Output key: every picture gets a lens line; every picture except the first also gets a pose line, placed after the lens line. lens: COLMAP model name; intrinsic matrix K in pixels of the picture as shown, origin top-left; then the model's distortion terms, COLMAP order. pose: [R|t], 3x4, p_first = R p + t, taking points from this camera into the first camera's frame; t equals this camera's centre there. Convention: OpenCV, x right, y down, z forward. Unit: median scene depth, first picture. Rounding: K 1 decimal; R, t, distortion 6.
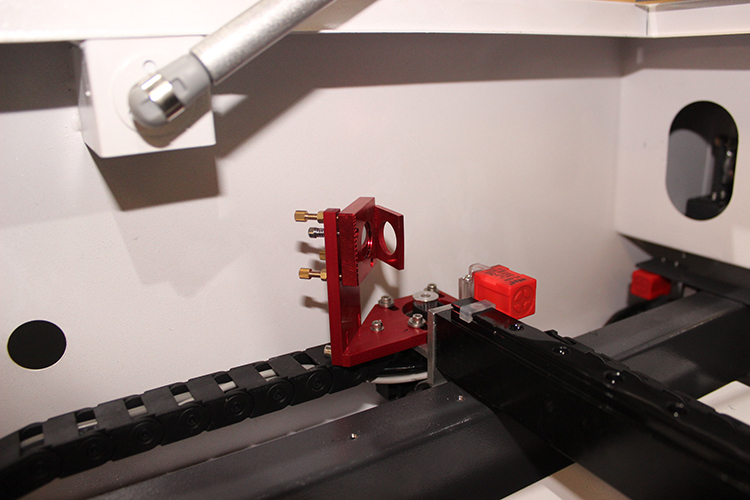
lens RADIAL K [[604.1, 0, 378.5], [0, 604.1, 236.3], [0, 0, 1]] dist [-0.090397, 0.010574]
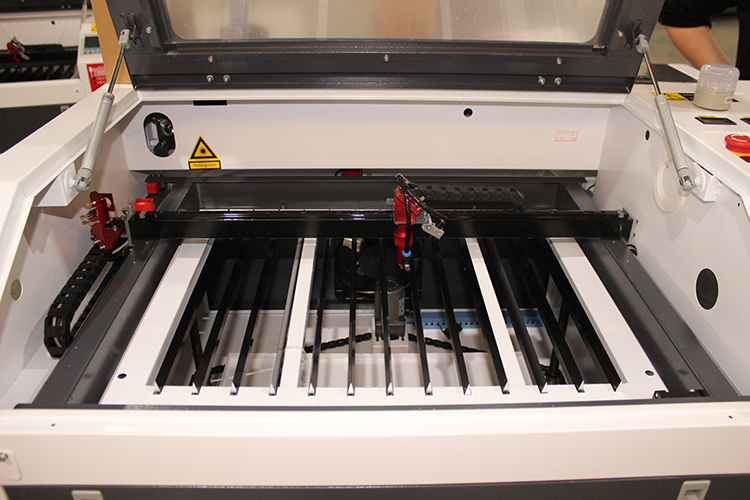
lens RADIAL K [[604.1, 0, 378.5], [0, 604.1, 236.3], [0, 0, 1]] dist [-0.090397, 0.010574]
pose [[0.470422, -0.385251, 0.793905, -1.631388], [0.222556, 0.922382, 0.315722, -0.438316], [-0.853916, 0.028166, 0.519649, -1.531253]]
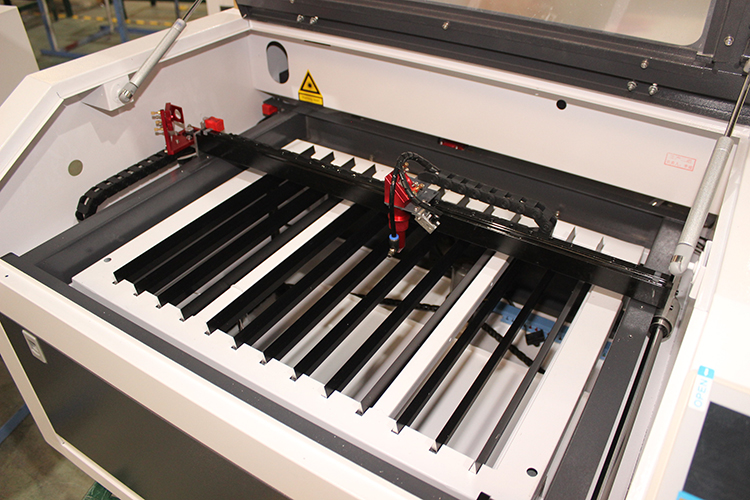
lens RADIAL K [[604.1, 0, 378.5], [0, 604.1, 236.3], [0, 0, 1]] dist [-0.090397, 0.010574]
pose [[0.875754, -0.242598, 0.417374, -0.527789], [0.099027, 0.936452, 0.336530, -0.350948], [-0.472493, -0.253386, 0.844125, -2.379873]]
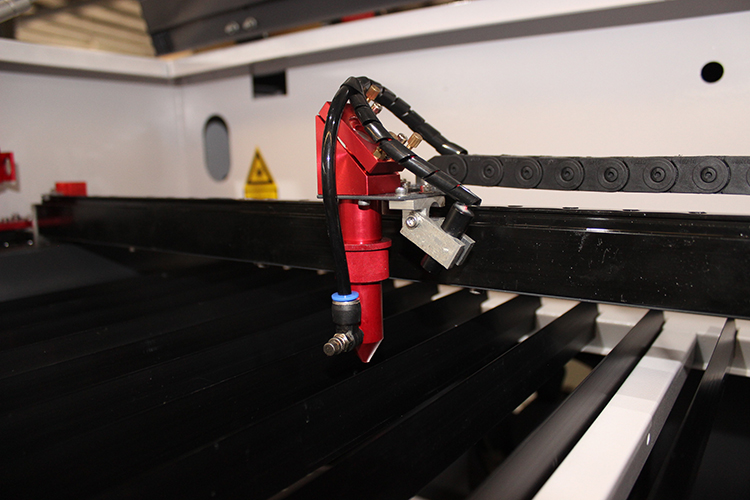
lens RADIAL K [[604.1, 0, 378.5], [0, 604.1, 236.3], [0, 0, 1]] dist [-0.090397, 0.010574]
pose [[0.903919, -0.020207, 0.427226, 0.286093], [0.091947, 0.984709, -0.147965, 0.600858], [-0.417703, 0.173031, 0.891955, -1.044131]]
